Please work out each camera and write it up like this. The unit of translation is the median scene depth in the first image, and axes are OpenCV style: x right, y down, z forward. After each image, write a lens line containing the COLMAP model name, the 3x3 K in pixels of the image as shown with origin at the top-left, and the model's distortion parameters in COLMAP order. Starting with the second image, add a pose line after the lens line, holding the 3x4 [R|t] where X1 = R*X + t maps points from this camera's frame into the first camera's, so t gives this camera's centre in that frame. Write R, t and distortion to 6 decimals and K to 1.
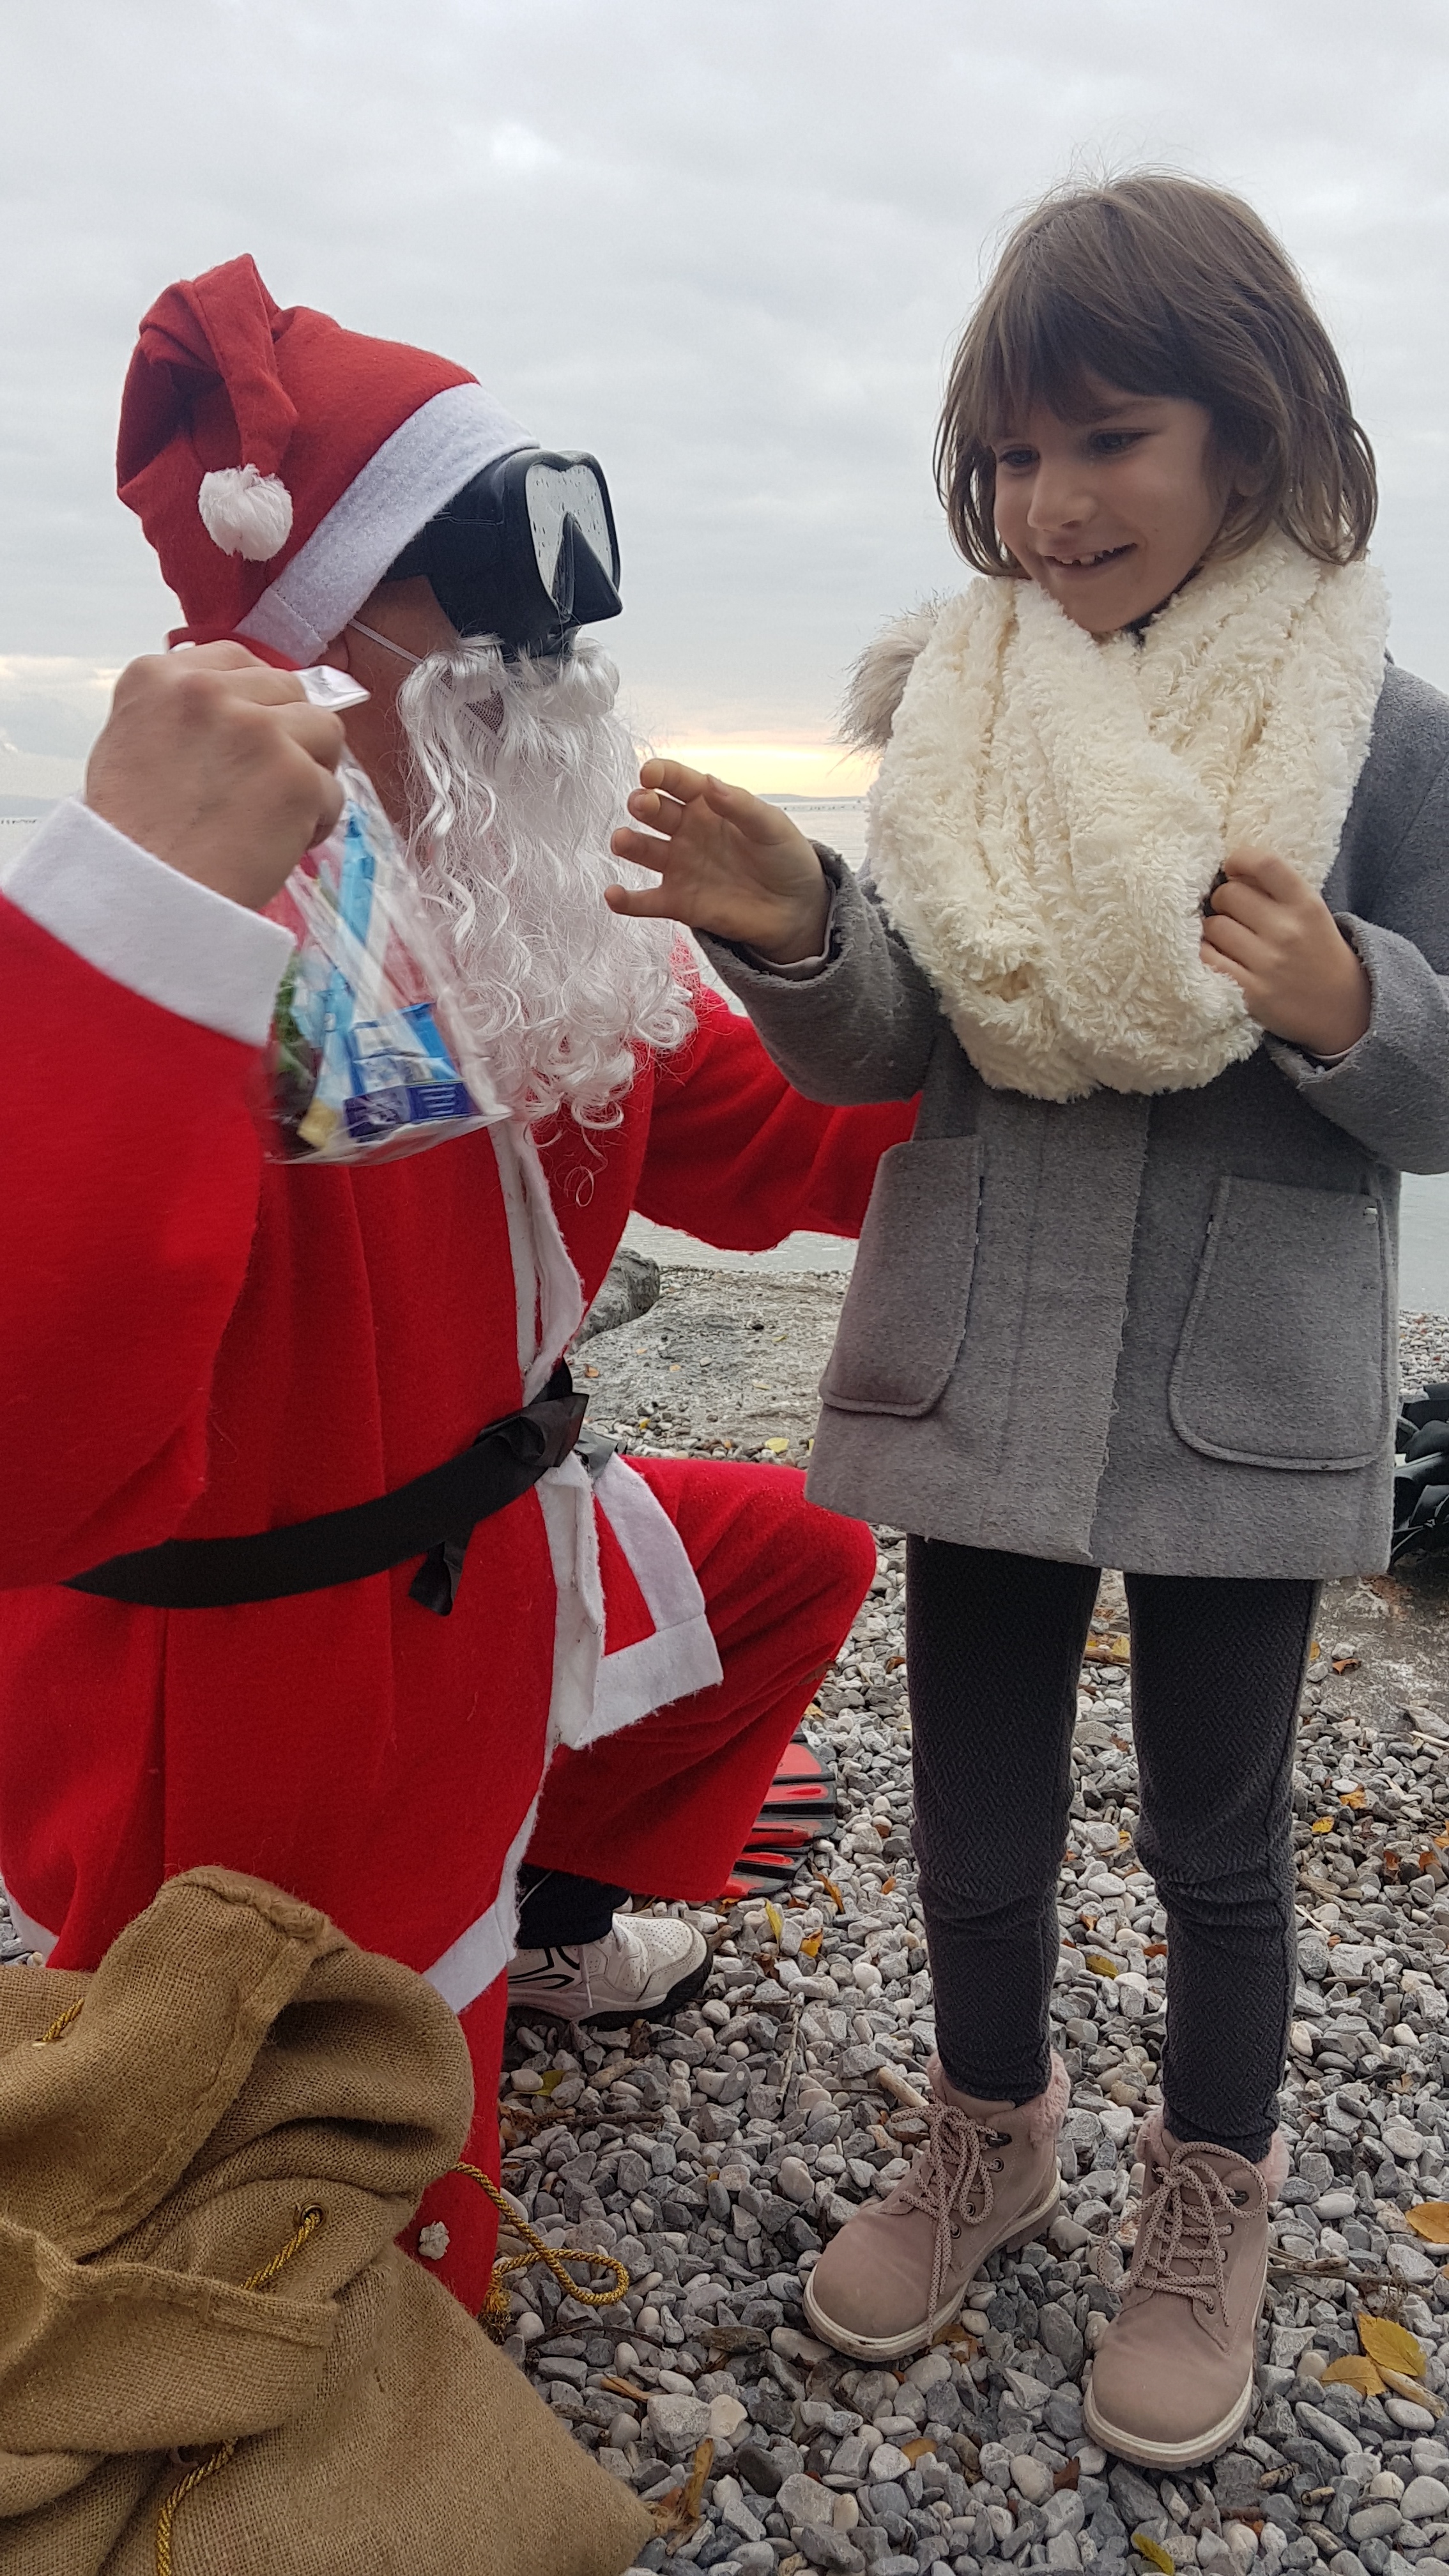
lens RADIAL K [[2012.2, 0, 724.5], [0, 2012.2, 1288.0], [0, 0, 1]] dist [-0.006449, -0.000452]
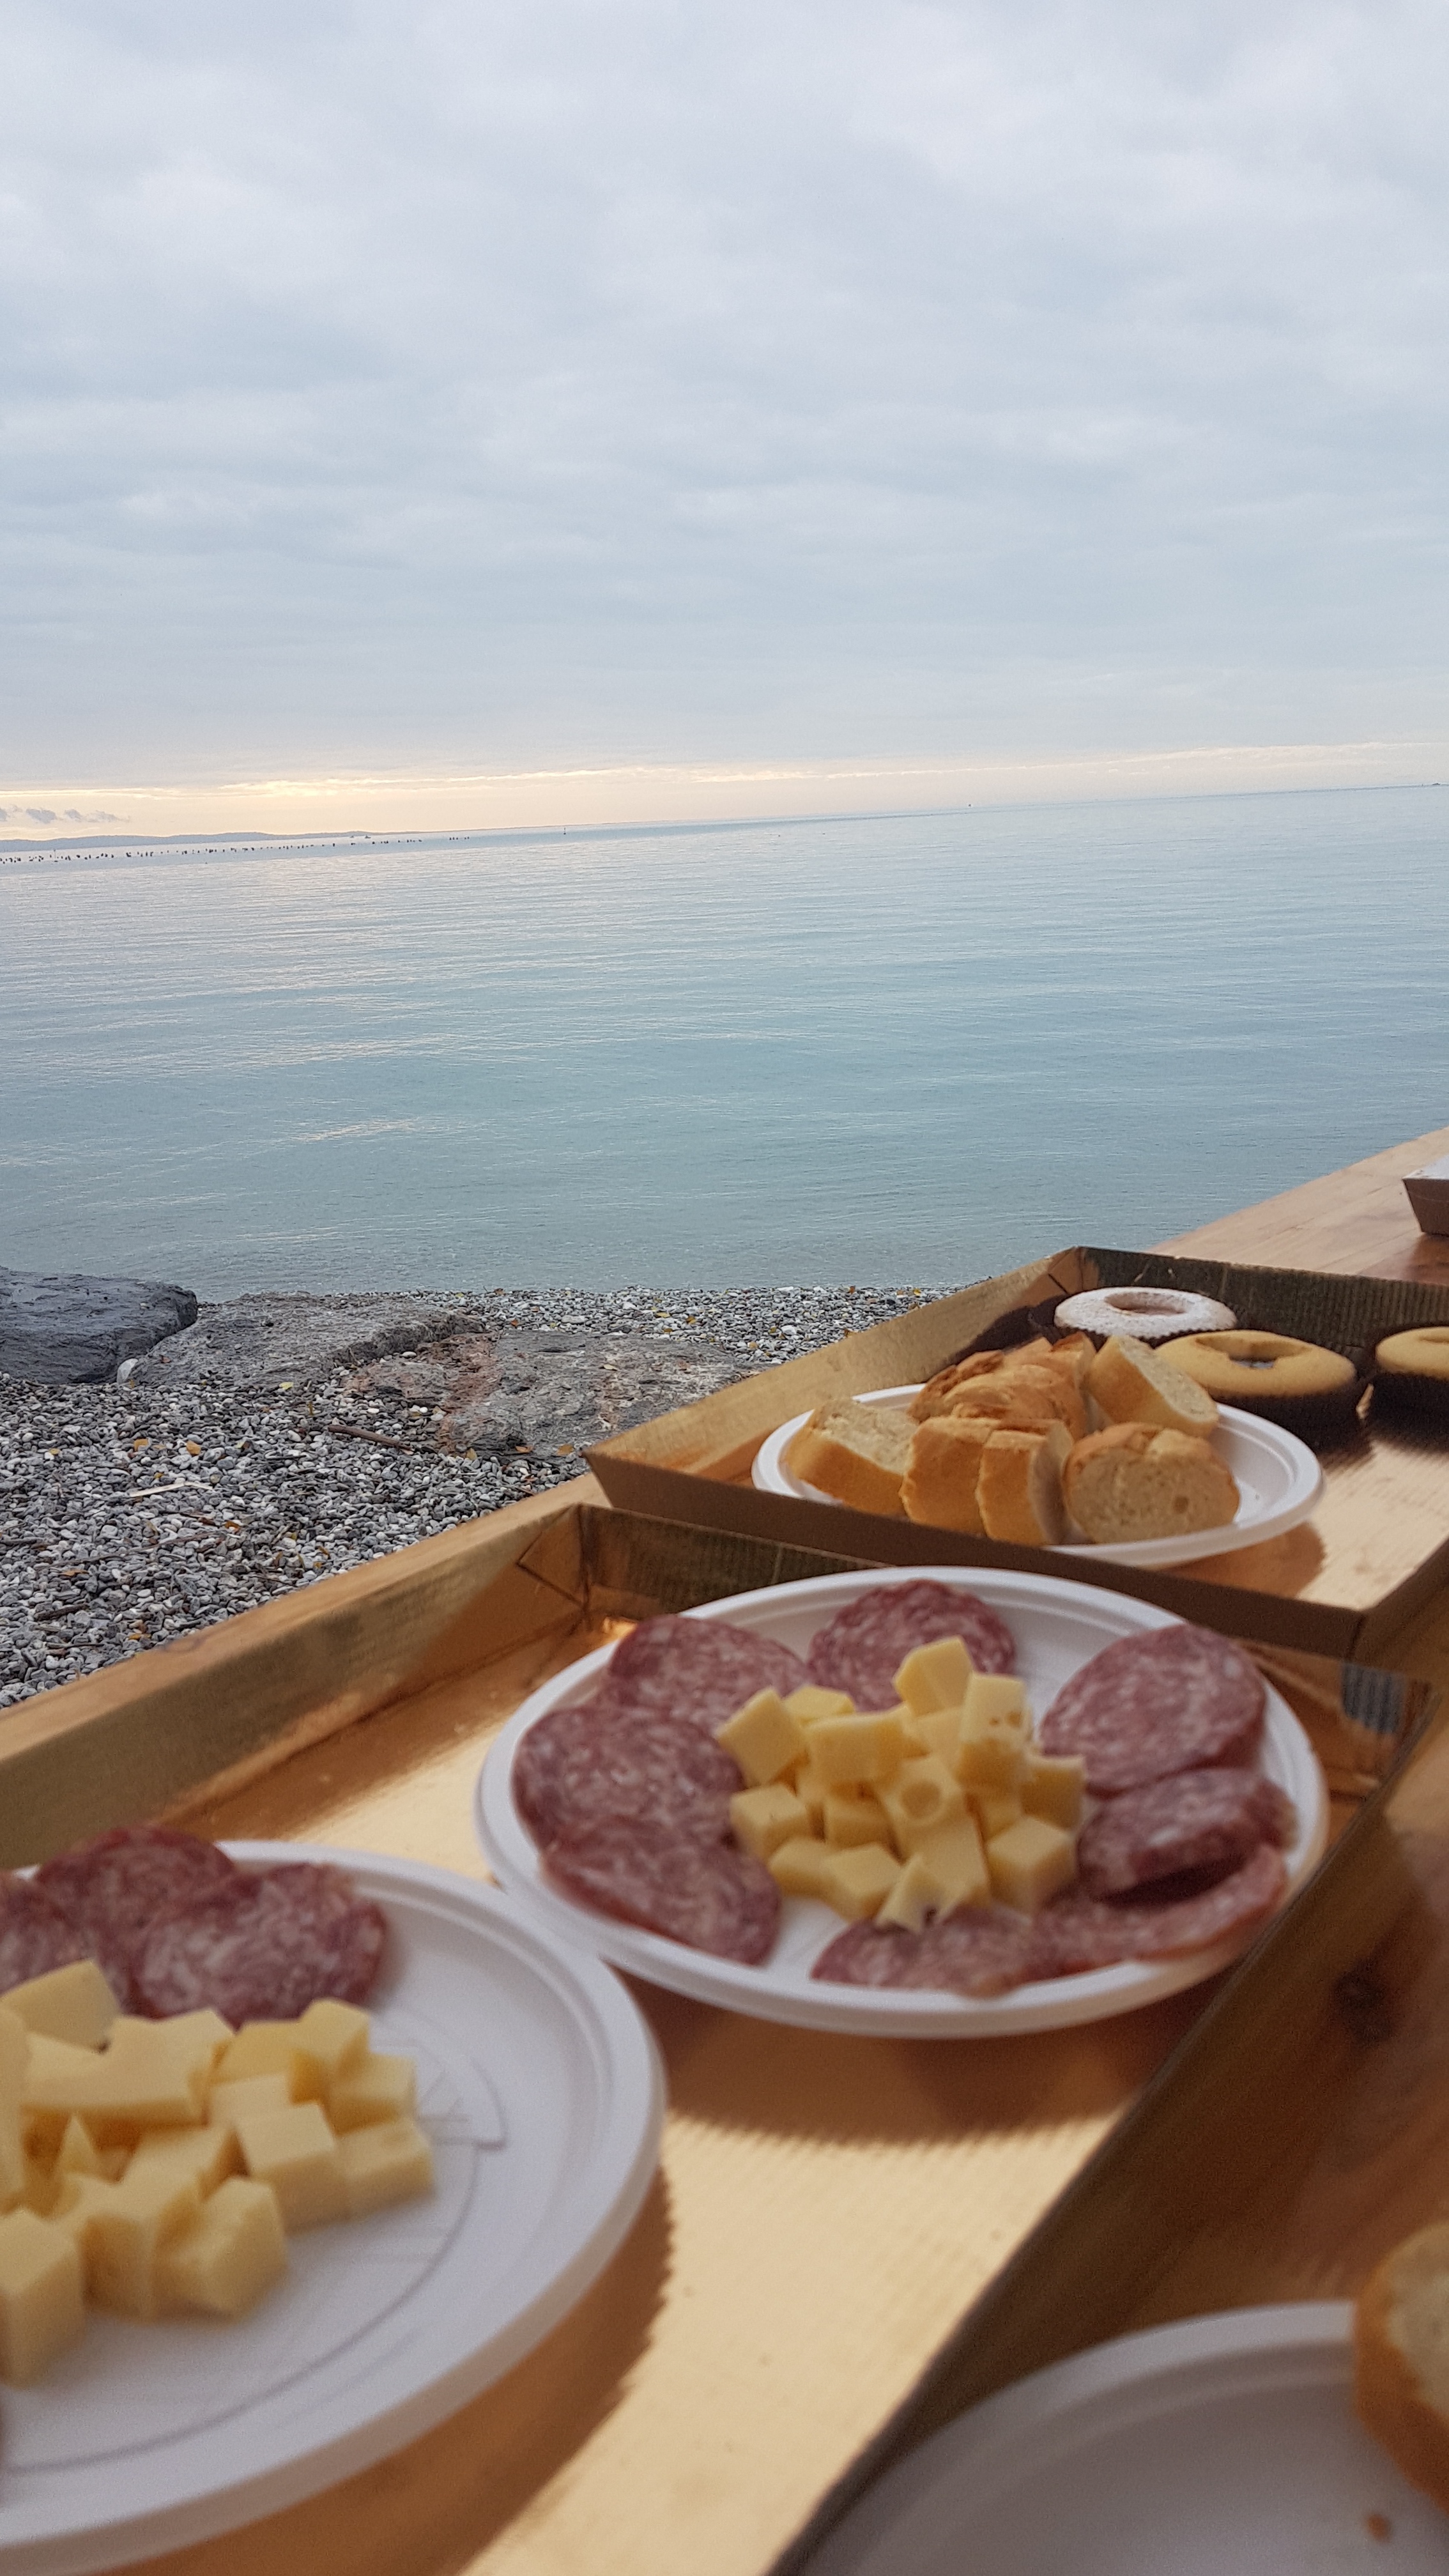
lens RADIAL K [[2012.2, 0, 725.3], [0, 2012.2, 1285.4], [0, 0, 1]] dist [-0.006449, -0.000452]
pose [[0.966905, -0.086762, 0.239931, -0.014826], [0.090256, 0.995912, -0.003588, 0.030052], [-0.238639, 0.025125, 0.970783, -0.676633]]
